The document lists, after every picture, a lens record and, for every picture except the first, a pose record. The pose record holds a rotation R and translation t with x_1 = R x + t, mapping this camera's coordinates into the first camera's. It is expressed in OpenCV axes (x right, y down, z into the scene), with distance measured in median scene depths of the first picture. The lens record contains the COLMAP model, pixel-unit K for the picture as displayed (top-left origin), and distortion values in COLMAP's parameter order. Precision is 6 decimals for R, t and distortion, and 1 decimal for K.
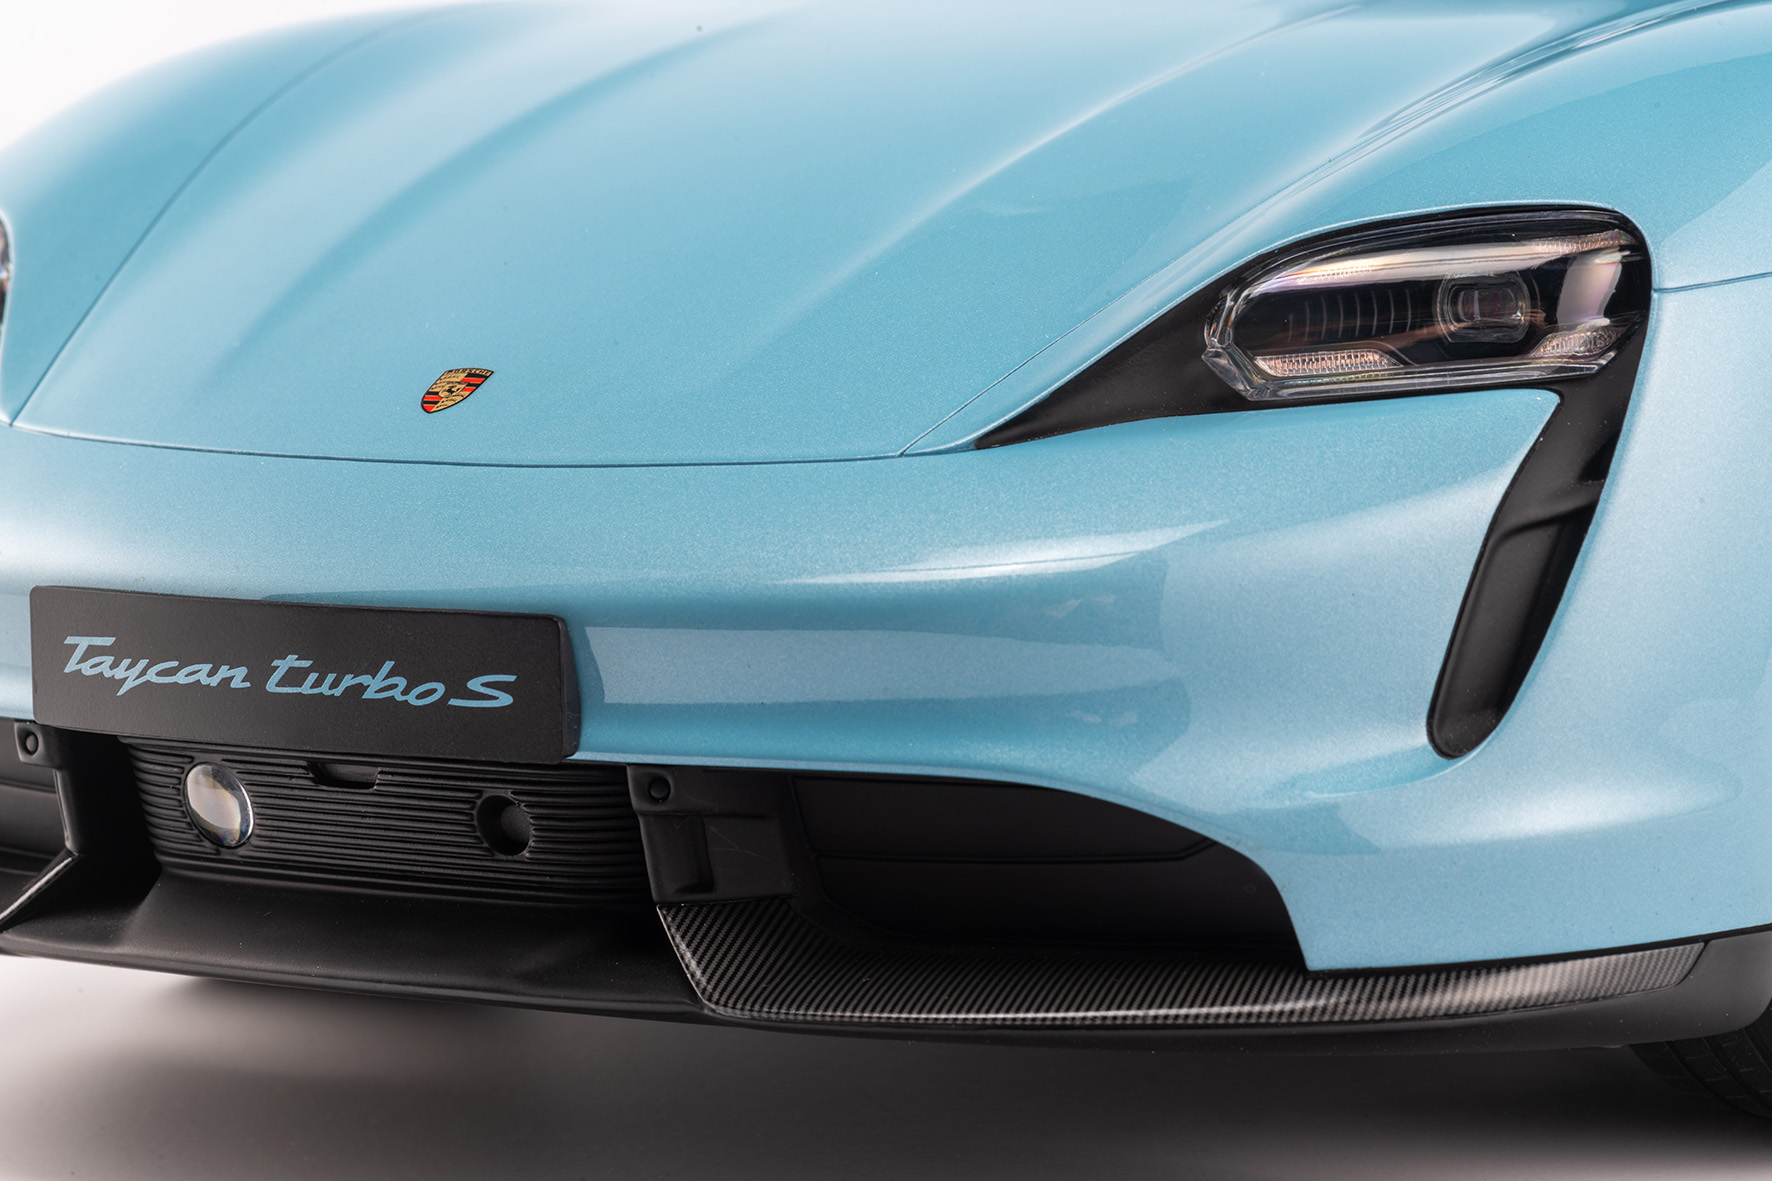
lens RADIAL K [[5139.5, 0, 886.0], [0, 5139.5, 590.5], [0, 0, 1]] dist [-0.080618, 0.117434]
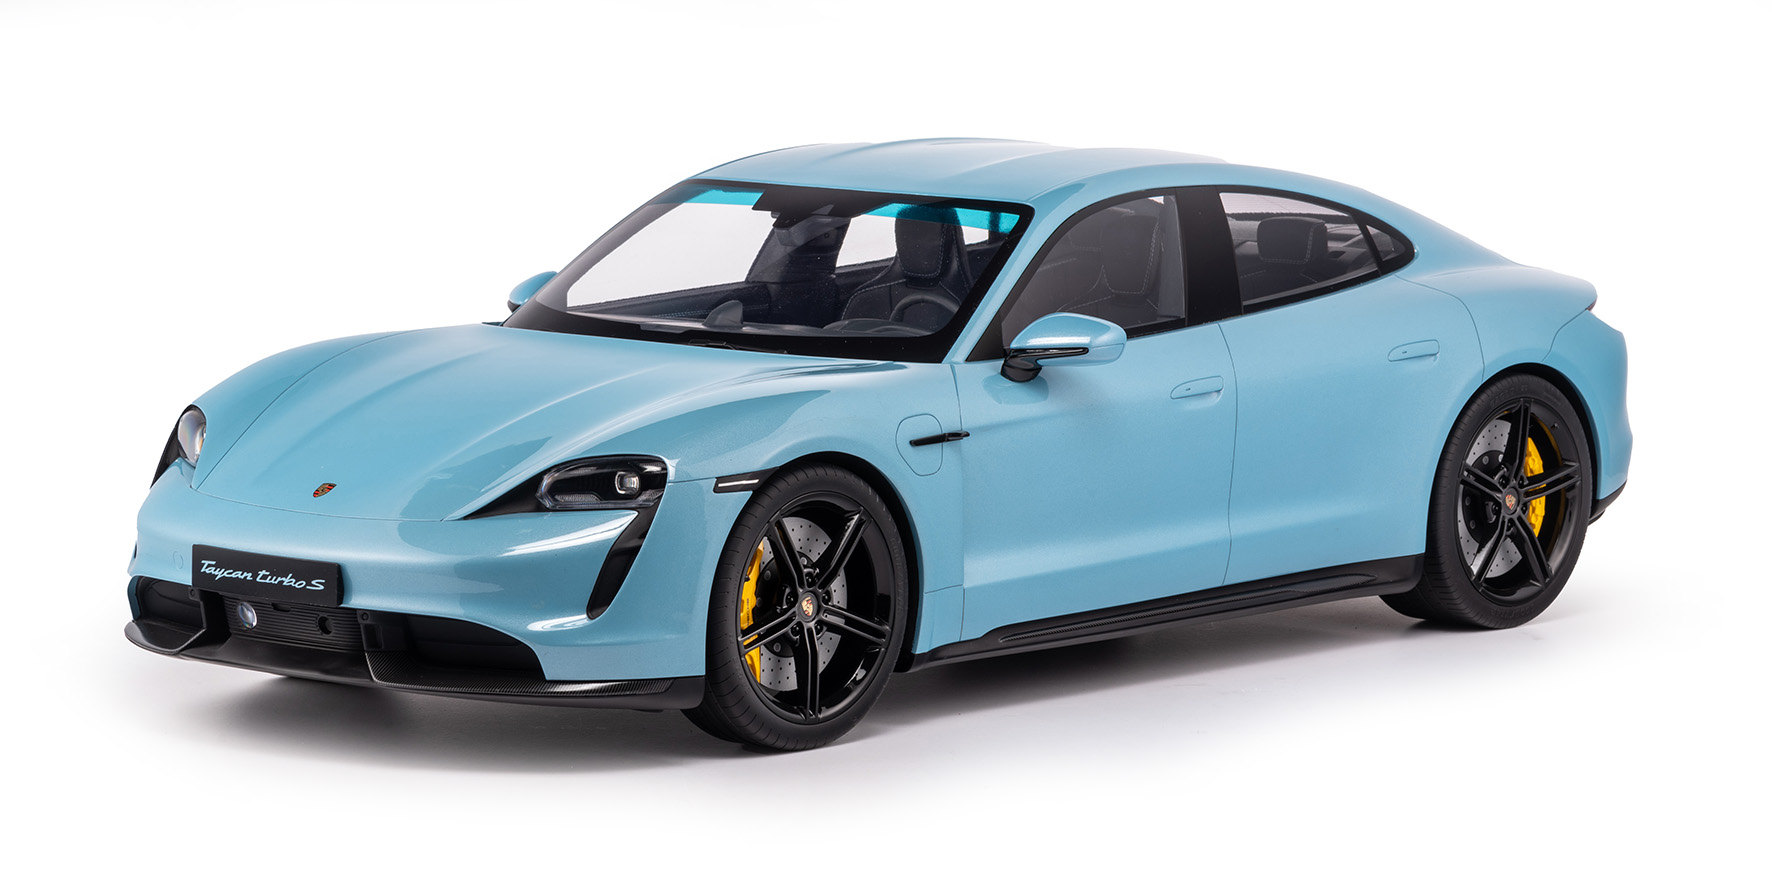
lens RADIAL K [[5267.7, 0, 886.0], [0, 5267.7, 443.0], [0, 0, 1]] dist [0.051297, 0.079317]
pose [[0.992602, 0.051989, -0.109717, 0.648341], [-0.052820, 0.998593, -0.004677, -0.074426], [0.109319, 0.010437, 0.993952, -2.324255]]
